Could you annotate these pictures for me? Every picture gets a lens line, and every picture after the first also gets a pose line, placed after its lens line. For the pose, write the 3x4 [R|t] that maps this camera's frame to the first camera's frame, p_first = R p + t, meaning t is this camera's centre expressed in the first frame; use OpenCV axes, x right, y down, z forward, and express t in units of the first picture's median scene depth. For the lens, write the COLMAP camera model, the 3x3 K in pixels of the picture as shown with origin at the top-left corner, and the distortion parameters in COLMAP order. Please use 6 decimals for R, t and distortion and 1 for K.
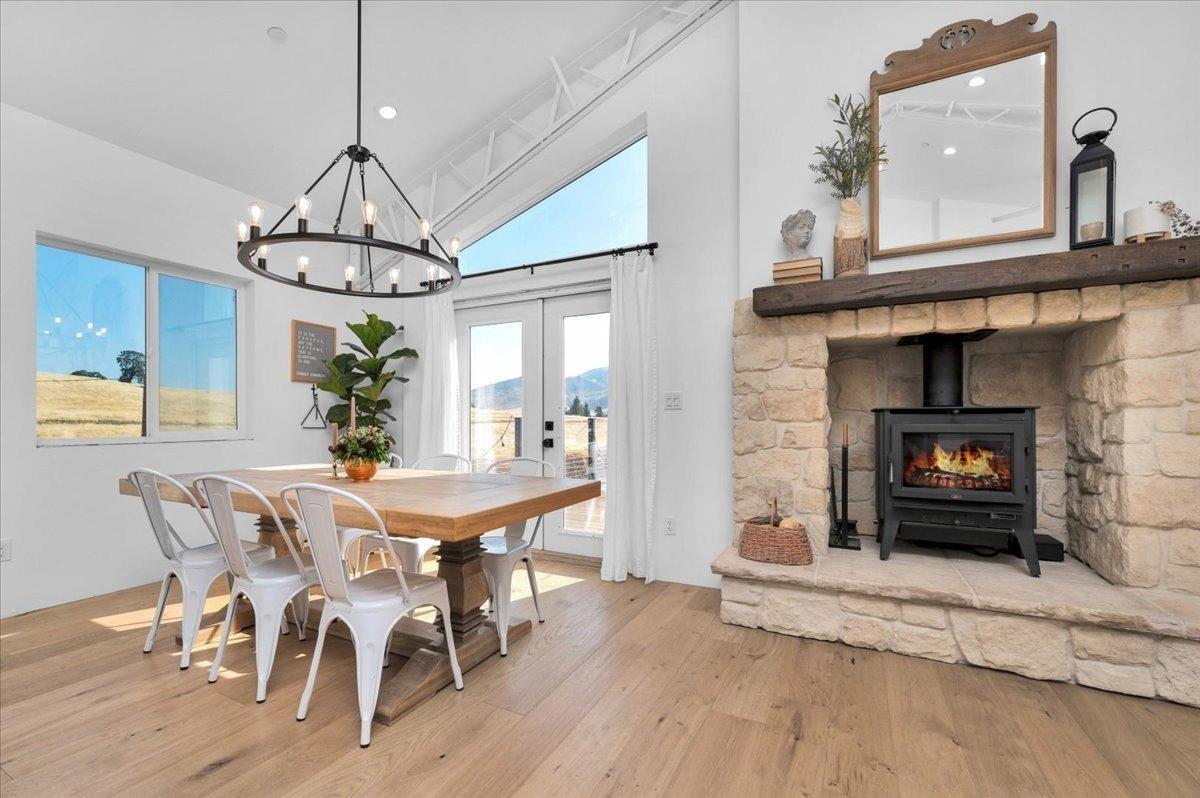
lens RADIAL K [[500.4, 0, 587.4], [0, 500.4, 415.1], [0, 0, 1]] dist [0.002011, 0.000072]
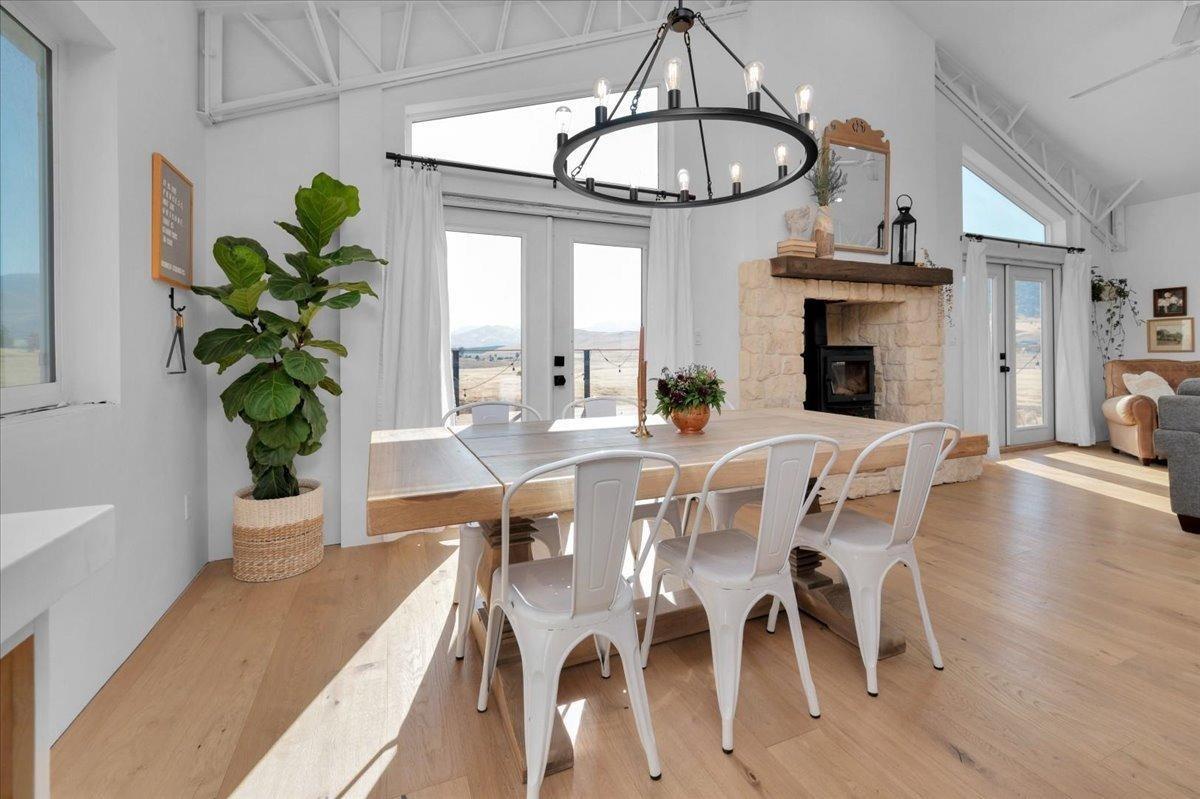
lens RADIAL K [[502.7, 0, 597.0], [0, 502.7, 350.5], [0, 0, 1]] dist [-0.000997, -0.000083]
pose [[0.644738, 0.000299, 0.764403, -1.083376], [-0.005413, 0.999977, 0.004175, -0.002837], [-0.764384, -0.006830, 0.644725, 0.557784]]
